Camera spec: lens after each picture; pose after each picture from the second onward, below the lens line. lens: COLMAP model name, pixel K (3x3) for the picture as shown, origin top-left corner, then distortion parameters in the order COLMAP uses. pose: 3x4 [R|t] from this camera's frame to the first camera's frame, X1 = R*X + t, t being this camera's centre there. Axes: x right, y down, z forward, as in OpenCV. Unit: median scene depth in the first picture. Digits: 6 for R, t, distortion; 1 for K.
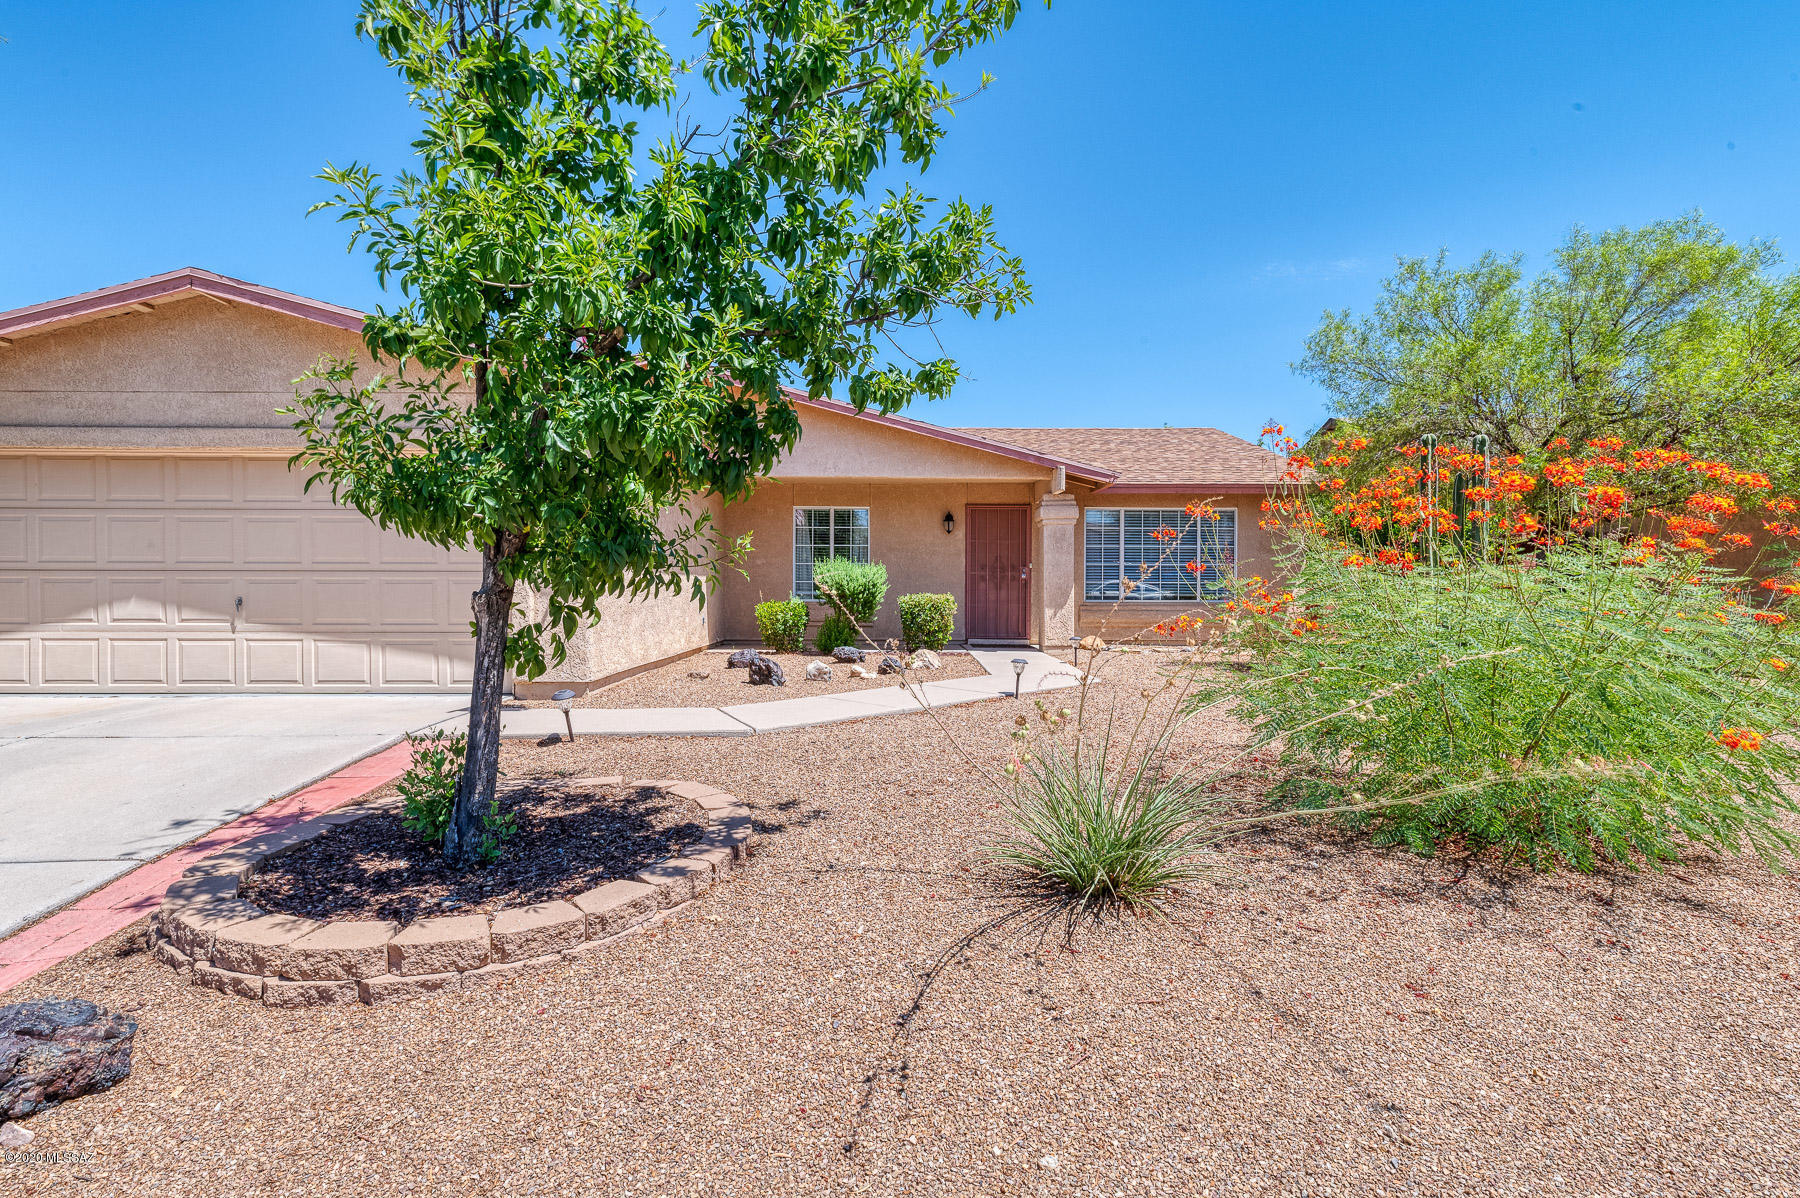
lens RADIAL K [[904.5, 0, 898.1], [0, 904.5, 590.1], [0, 0, 1]] dist [-0.001352, -0.000046]
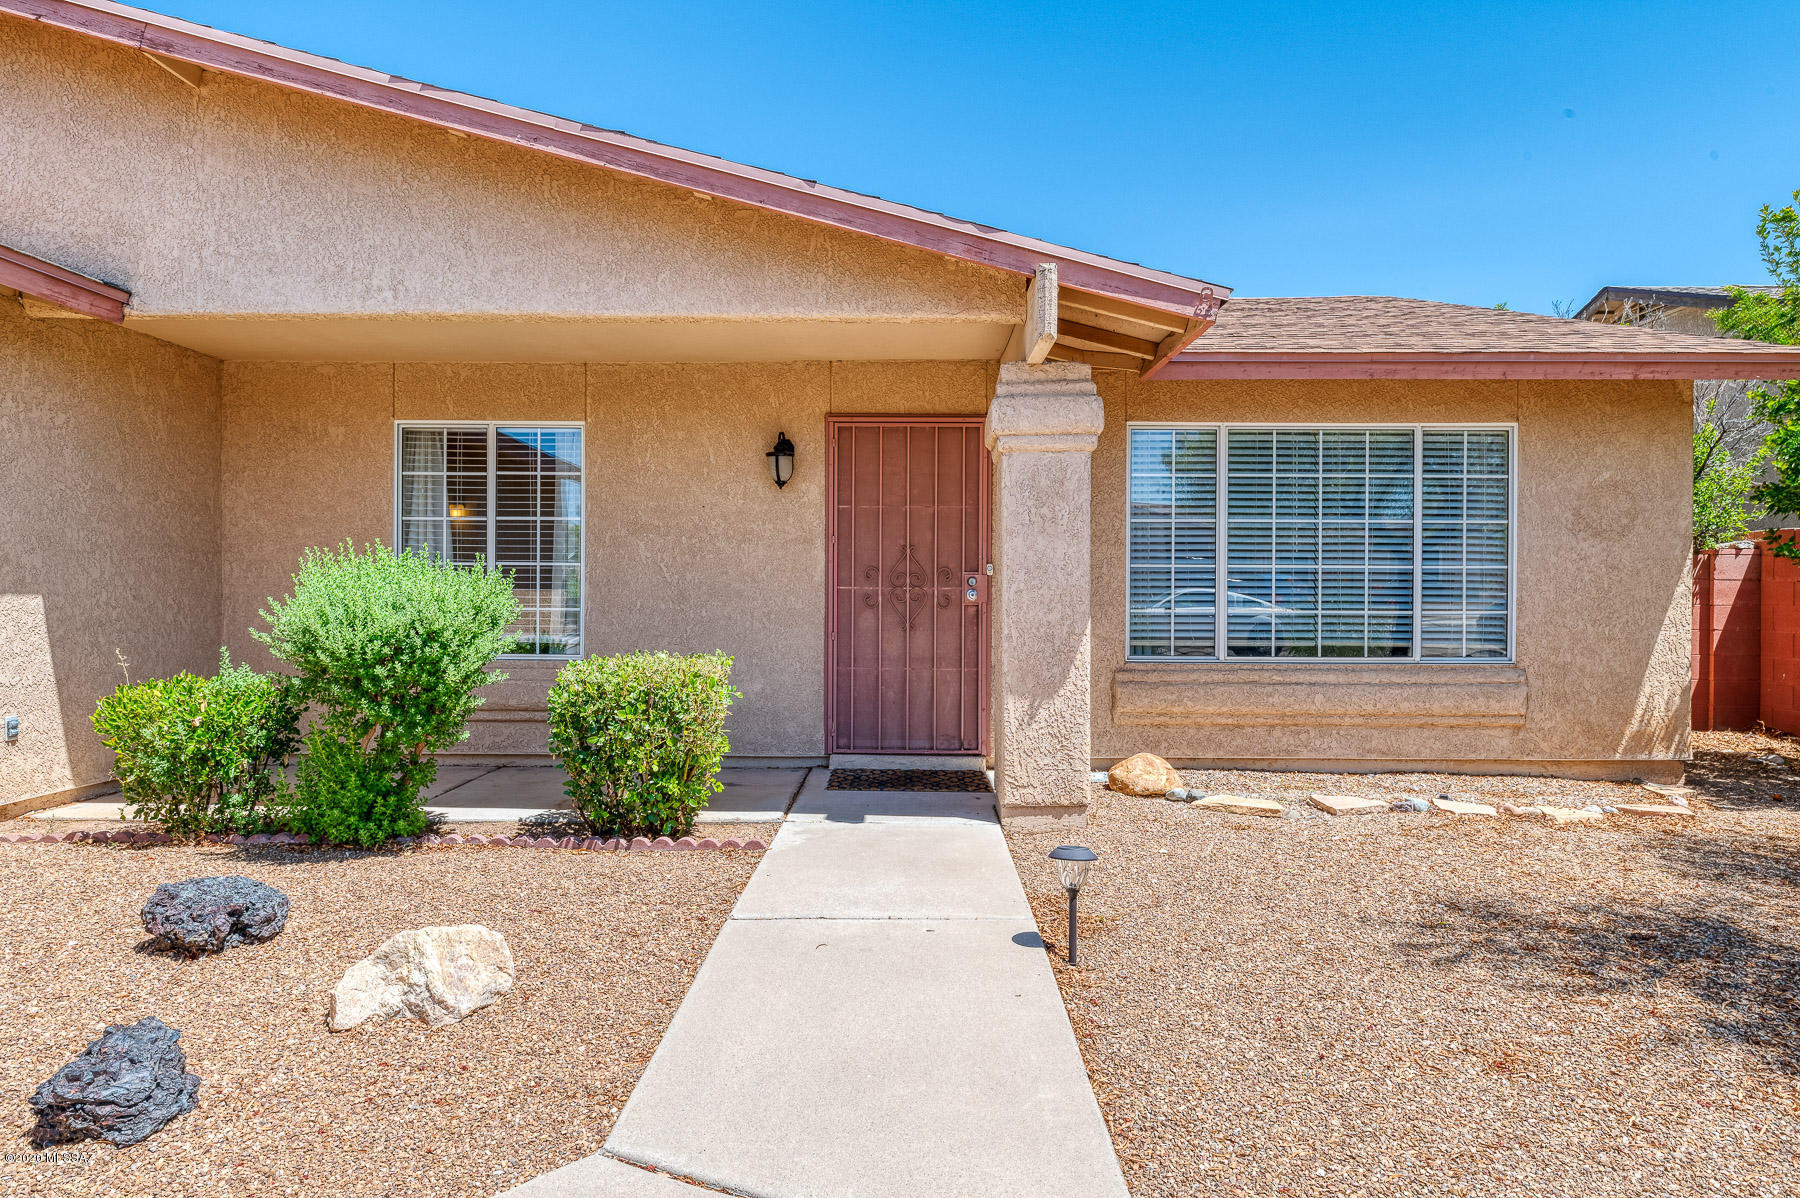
lens RADIAL K [[1093.4, 0, 902.2], [0, 1093.4, 599.1], [0, 0, 1]] dist [-0.000311, -0.000022]
pose [[0.999825, 0.001214, -0.018662, 0.117406], [-0.001082, 0.999975, 0.007058, -0.017463], [0.018670, -0.007036, 0.999801, 0.522741]]
